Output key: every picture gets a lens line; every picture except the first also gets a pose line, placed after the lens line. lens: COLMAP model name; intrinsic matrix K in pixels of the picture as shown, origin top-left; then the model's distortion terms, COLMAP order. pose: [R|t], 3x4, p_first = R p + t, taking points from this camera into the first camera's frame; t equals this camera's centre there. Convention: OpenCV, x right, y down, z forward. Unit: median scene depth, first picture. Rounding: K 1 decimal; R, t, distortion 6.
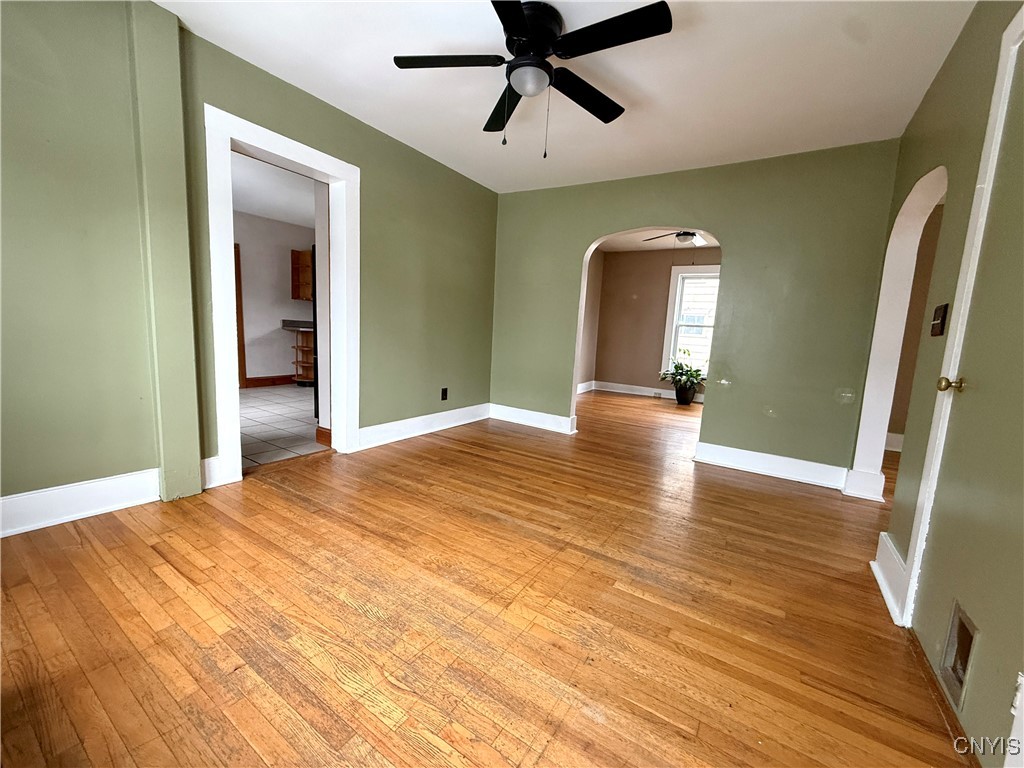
lens RADIAL K [[408.4, 0, 511.0], [0, 408.4, 384.8], [0, 0, 1]] dist [-0.000161, -0.000163]
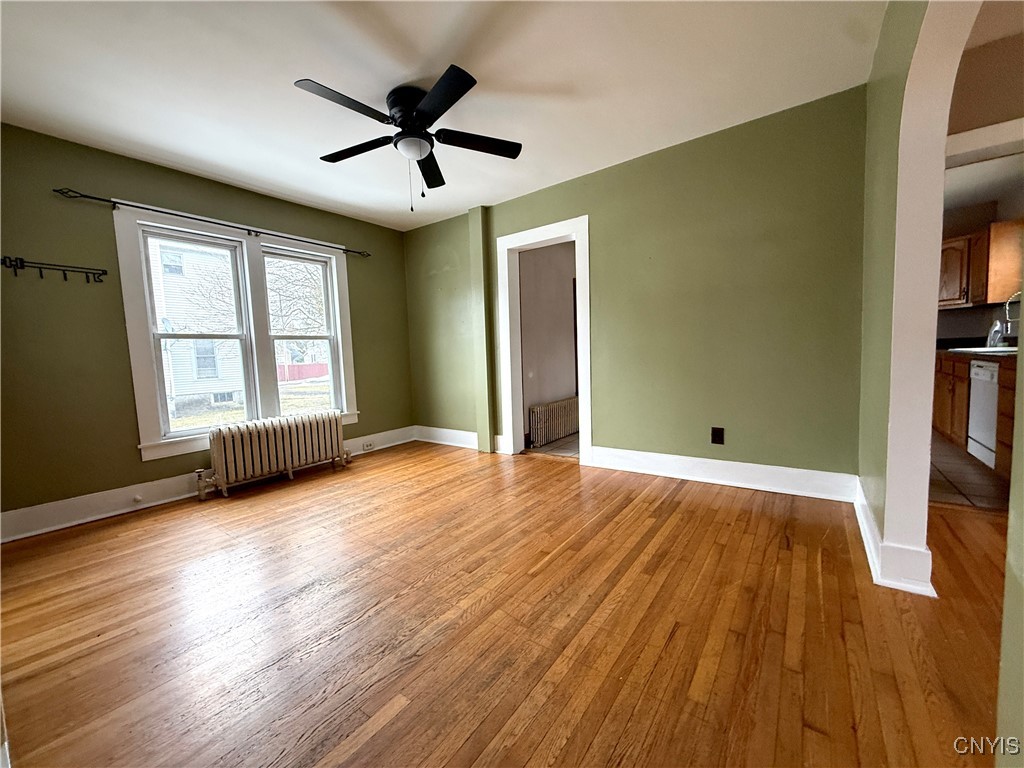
lens RADIAL K [[411.7, 0, 512.0], [0, 411.7, 384.0], [0, 0, 1]] dist [0.001554, 0.000006]
pose [[-0.056454, 0.020487, -0.998195, 1.034883], [-0.096746, 0.994972, 0.025892, -0.092109], [0.993707, 0.098033, -0.054188, 1.170047]]
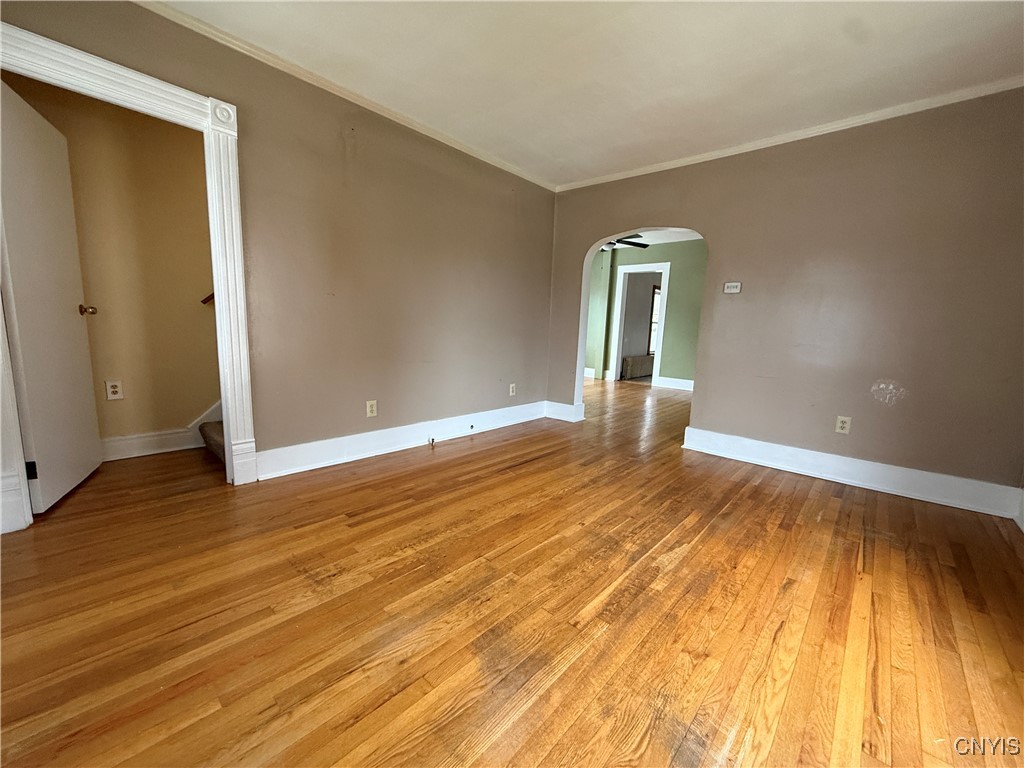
lens RADIAL K [[408.4, 0, 511.0], [0, 408.4, 384.8], [0, 0, 1]] dist [-0.000161, -0.000163]
pose [[-0.161513, 0.085996, -0.983117, 2.741956], [-0.176046, 0.977707, 0.114445, 0.051613], [0.971041, 0.191558, -0.142773, 0.764055]]
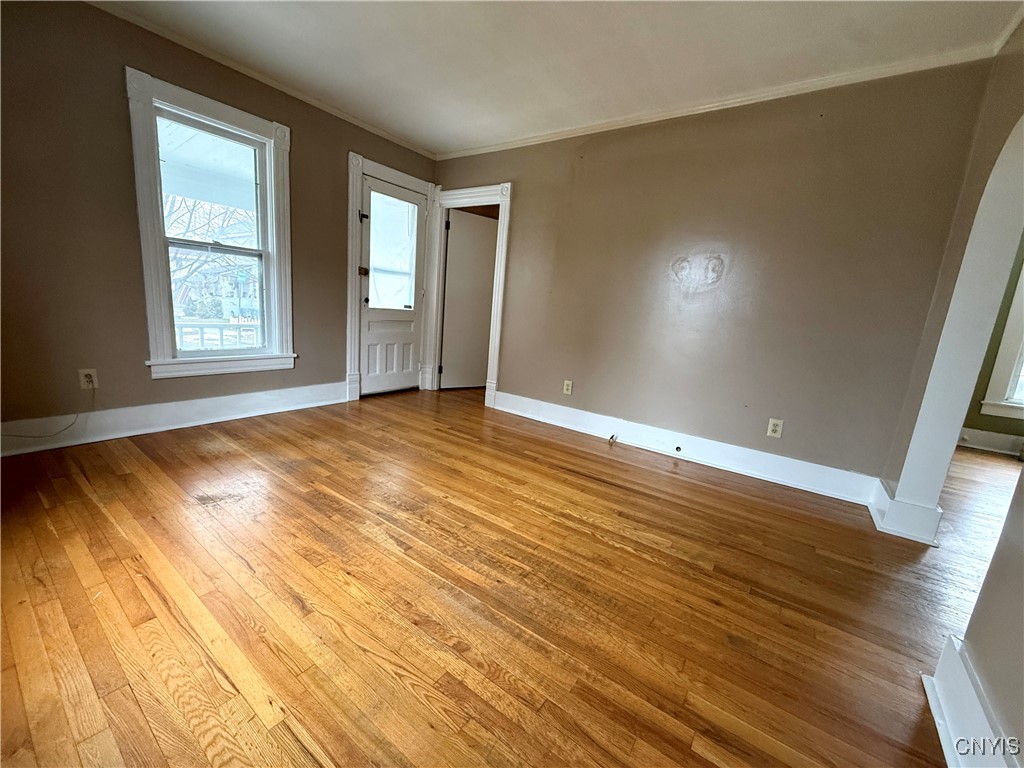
lens RADIAL K [[408.4, 0, 511.0], [0, 408.4, 384.8], [0, 0, 1]] dist [-0.000161, -0.000163]
pose [[-0.990991, -0.131986, 0.022712, 1.704433], [-0.117933, 0.940376, 0.319036, -0.127076], [-0.063467, 0.313484, -0.947470, 1.649583]]
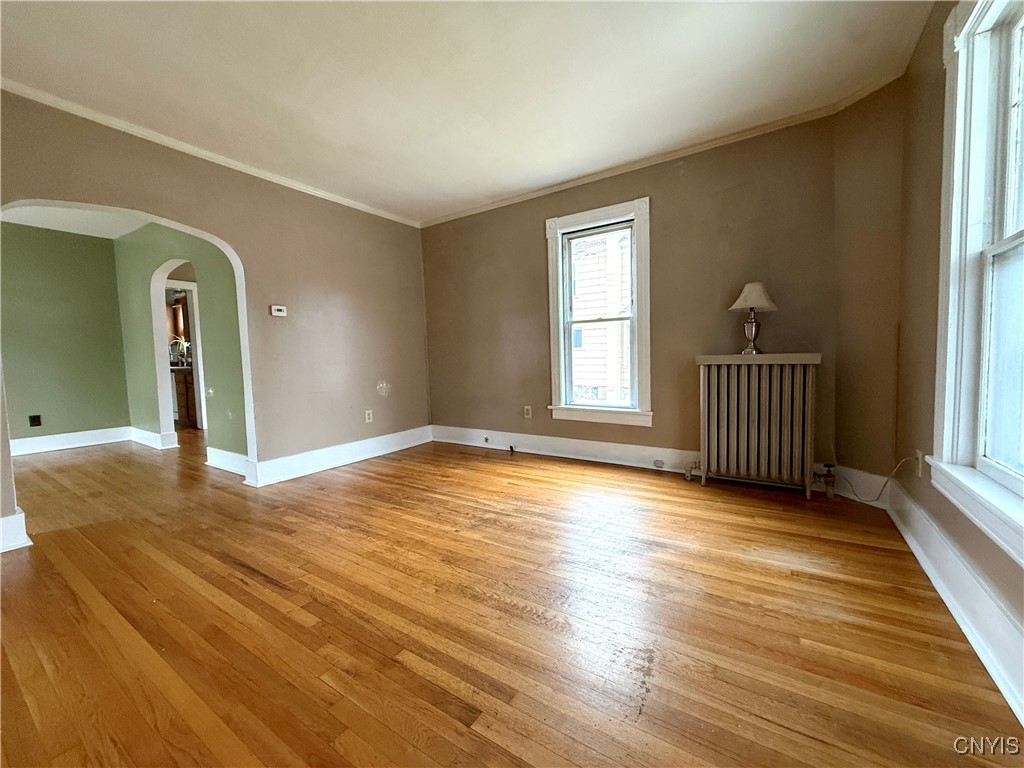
lens RADIAL K [[408.4, 0, 511.0], [0, 408.4, 384.8], [0, 0, 1]] dist [-0.000161, -0.000163]
pose [[0.997211, -0.073665, -0.011969, 2.007360], [0.072735, 0.995216, -0.065226, 0.158940], [0.016717, 0.064174, 0.997799, -0.148825]]
